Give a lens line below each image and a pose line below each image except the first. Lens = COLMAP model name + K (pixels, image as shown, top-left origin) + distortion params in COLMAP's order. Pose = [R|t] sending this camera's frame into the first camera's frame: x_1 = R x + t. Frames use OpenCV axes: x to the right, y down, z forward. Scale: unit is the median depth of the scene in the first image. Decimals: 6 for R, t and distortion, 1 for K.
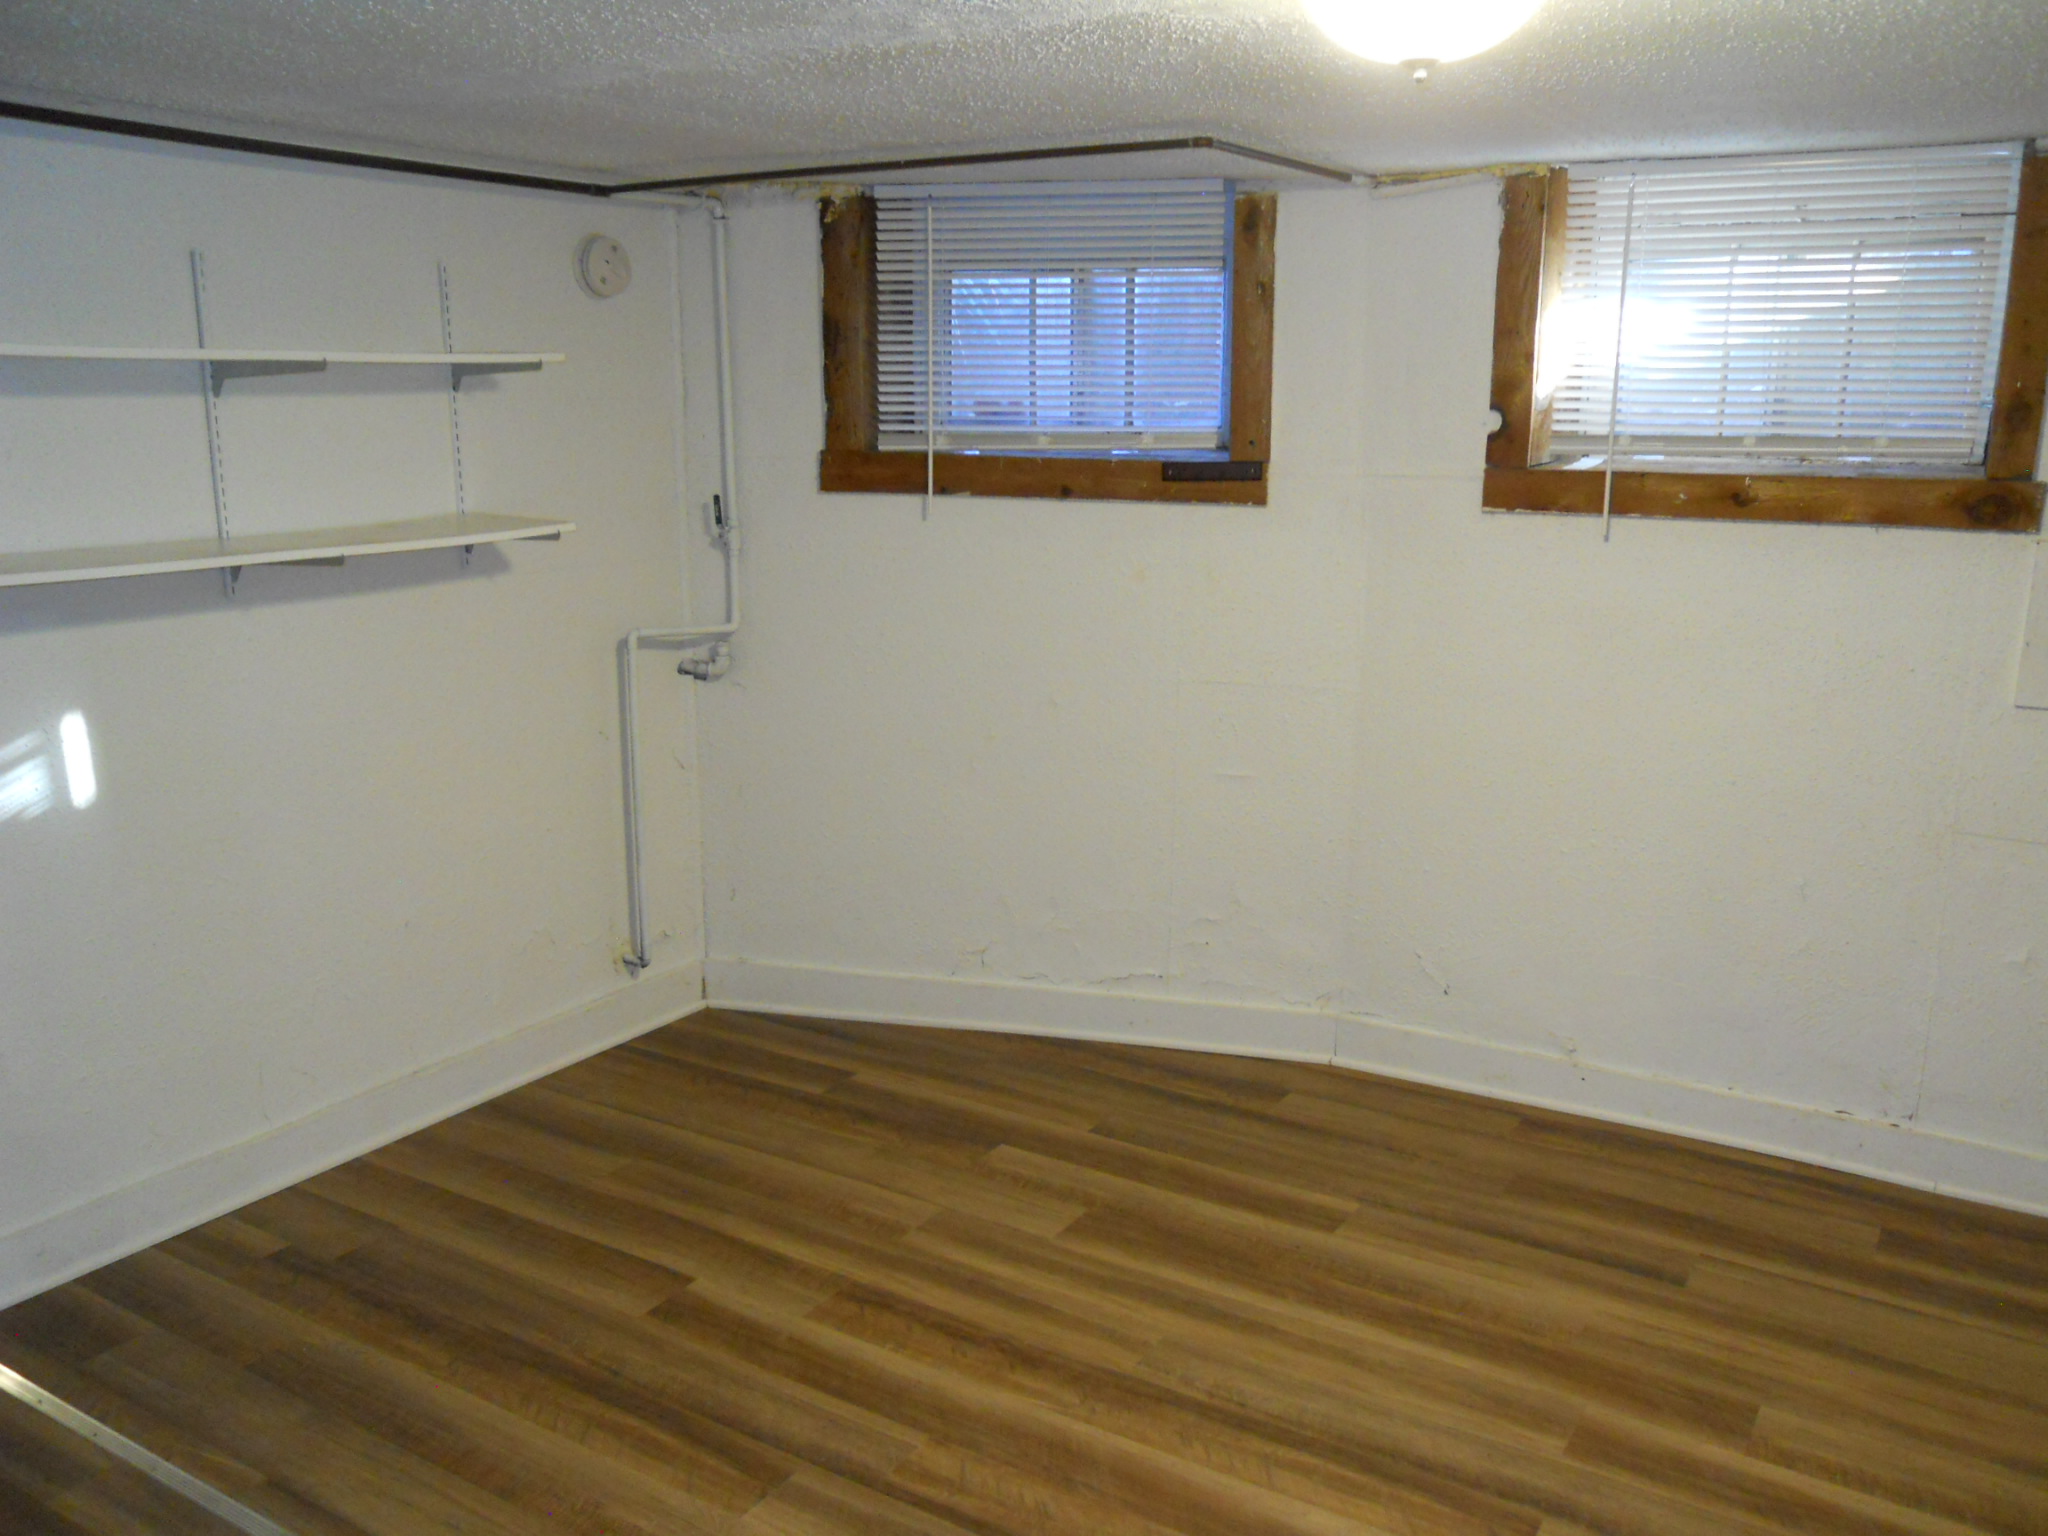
lens RADIAL K [[1707.6, 0, 1059.5], [0, 1707.6, 786.6], [0, 0, 1]] dist [-0.034048, 0.002599]
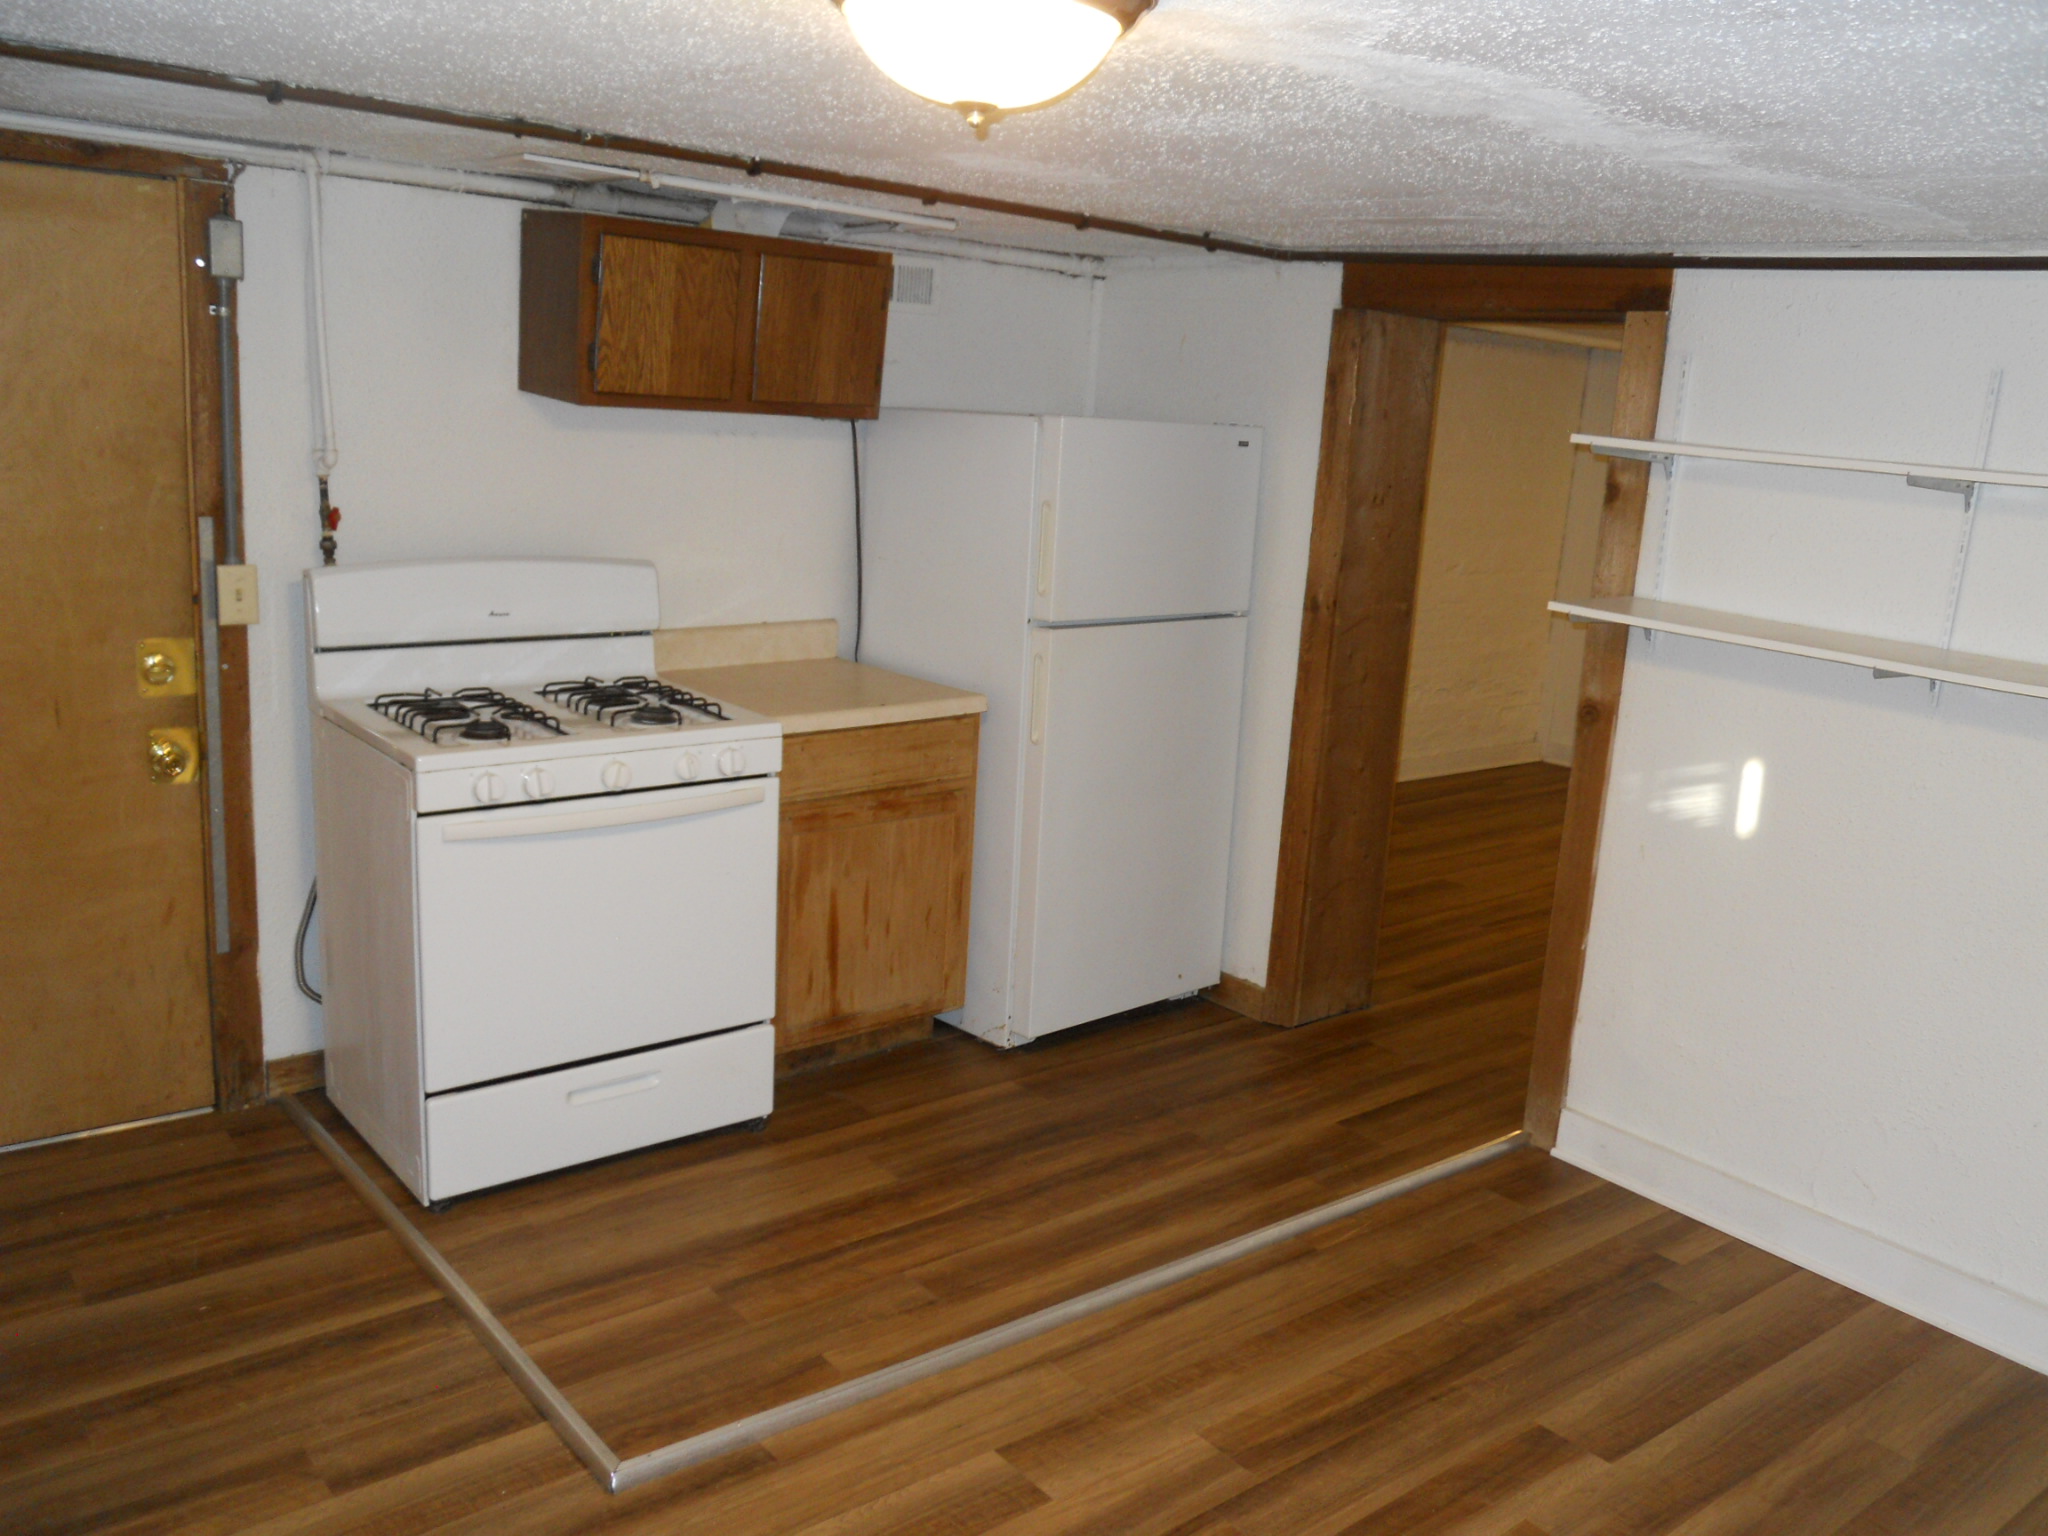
lens RADIAL K [[1707.6, 0, 1031.5], [0, 1707.6, 790.0], [0, 0, 1]] dist [-0.034048, 0.002599]
pose [[-0.334641, 0.191007, -0.922785, 0.603084], [-0.286145, 0.912409, 0.292628, -0.197593], [0.897851, 0.361976, -0.250673, 0.752638]]
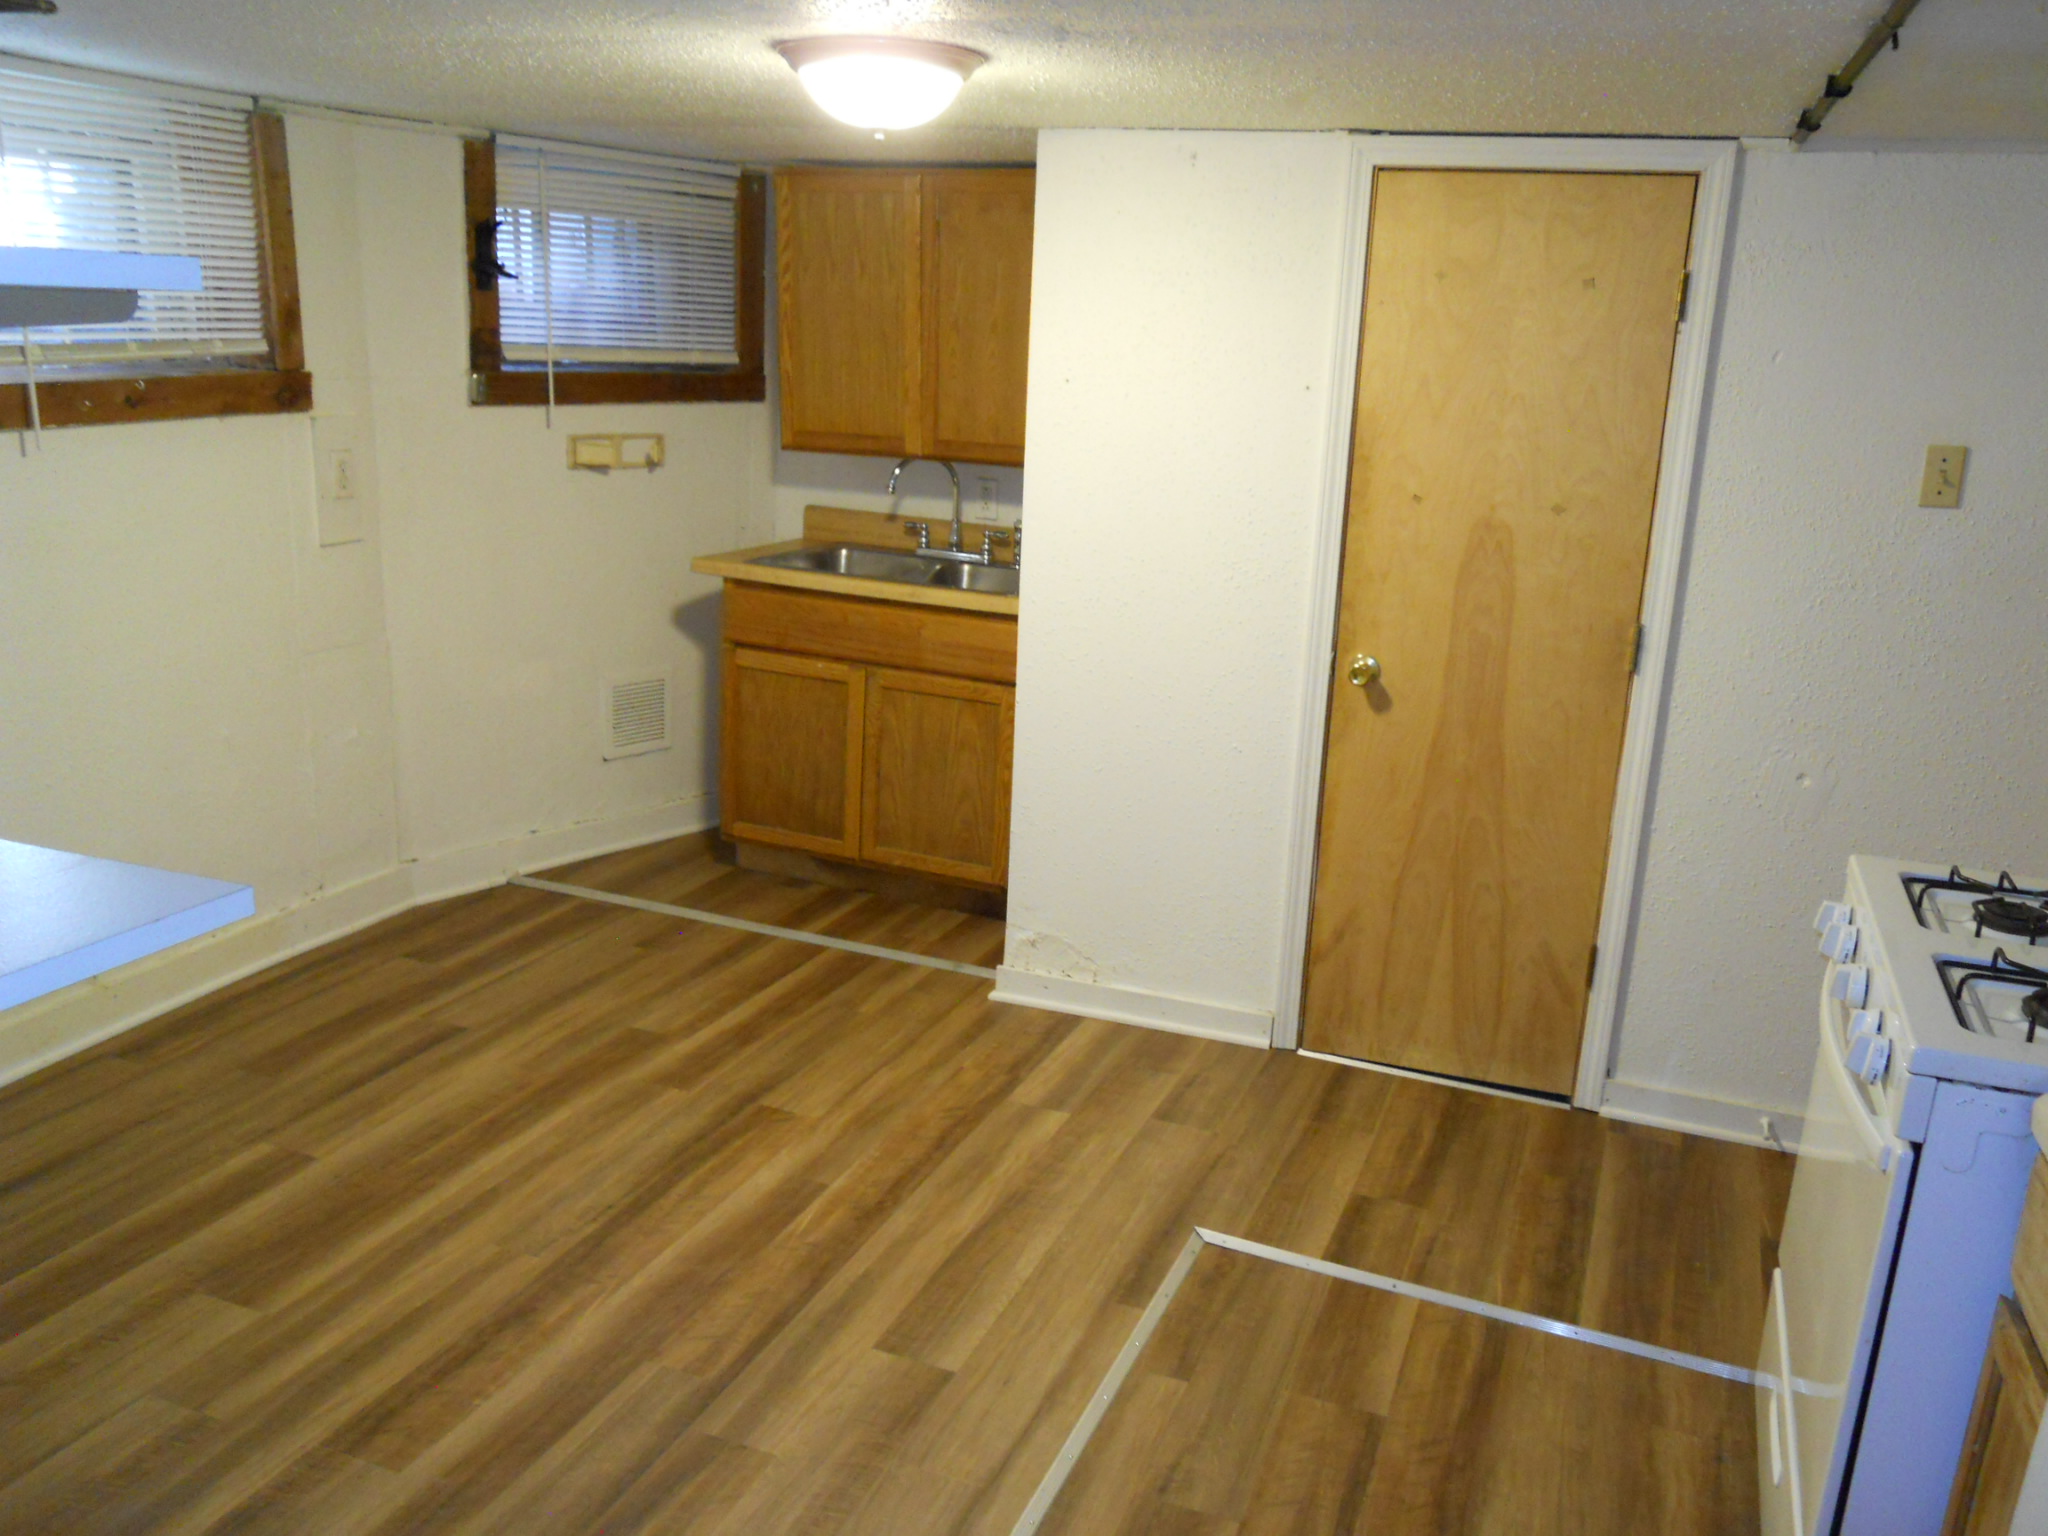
lens RADIAL K [[1707.6, 0, 1041.3], [0, 1707.6, 772.5], [0, 0, 1]] dist [-0.034048, 0.002599]
pose [[-0.175768, -0.269606, 0.946794, -0.783150], [0.183305, 0.935983, 0.300557, -0.169450], [-0.967215, 0.226380, -0.115096, 0.635943]]
